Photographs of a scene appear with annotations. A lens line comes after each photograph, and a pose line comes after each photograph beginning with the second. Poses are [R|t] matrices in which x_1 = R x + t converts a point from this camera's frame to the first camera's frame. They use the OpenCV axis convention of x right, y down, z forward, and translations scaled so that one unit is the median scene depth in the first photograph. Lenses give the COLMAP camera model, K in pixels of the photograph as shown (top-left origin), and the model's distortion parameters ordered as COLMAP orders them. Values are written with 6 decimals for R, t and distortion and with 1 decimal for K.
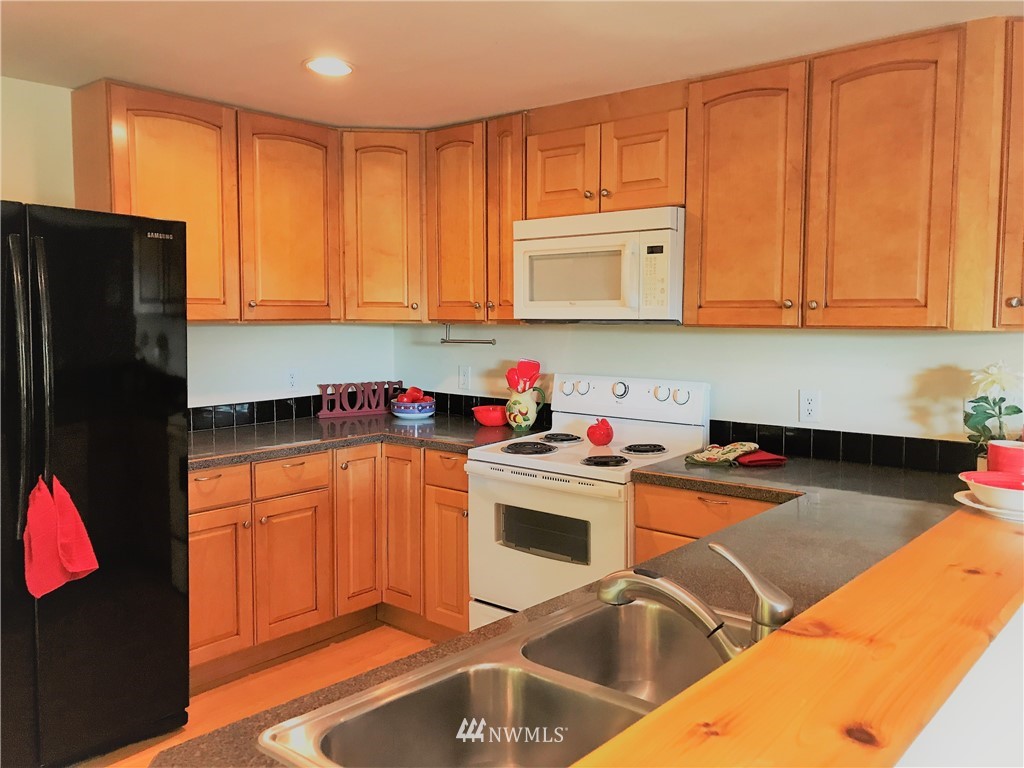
lens RADIAL K [[855.7, 0, 508.1], [0, 855.7, 377.8], [0, 0, 1]] dist [0.055612, -0.037514]
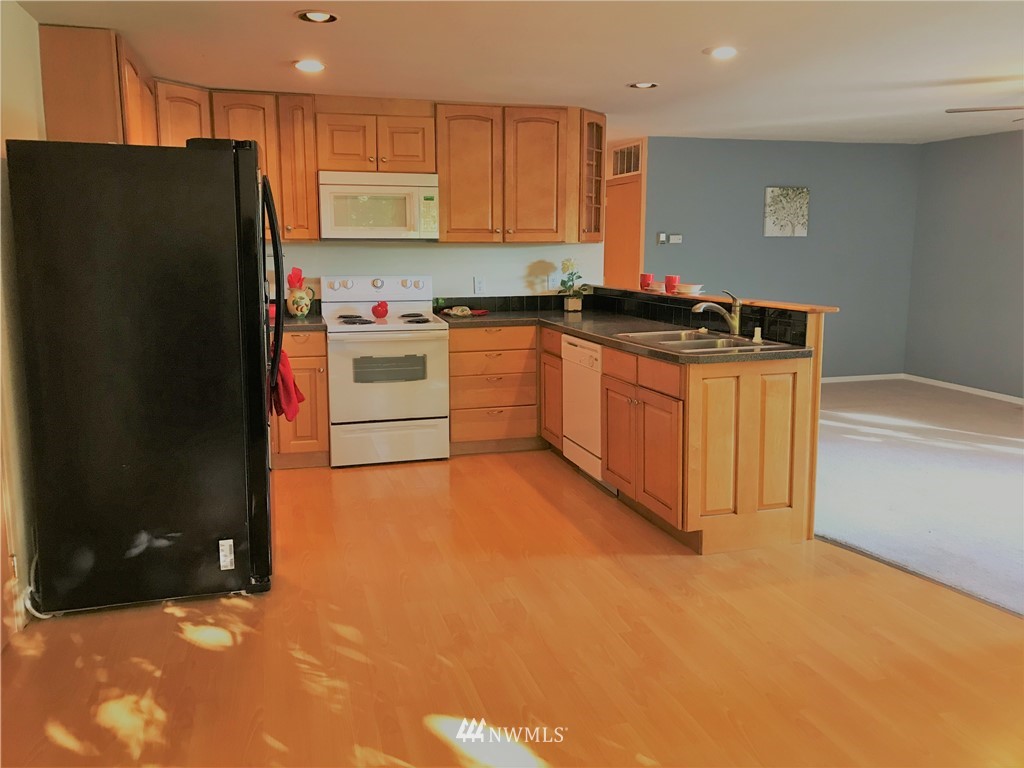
lens RADIAL K [[855.7, 0, 511.8], [0, 855.7, 387.7], [0, 0, 1]] dist [0.055612, -0.037514]
pose [[0.551344, -0.141131, 0.822254, -1.162347], [0.065164, 0.989862, 0.126205, 0.021832], [-0.831730, -0.016001, 0.554950, -0.114121]]
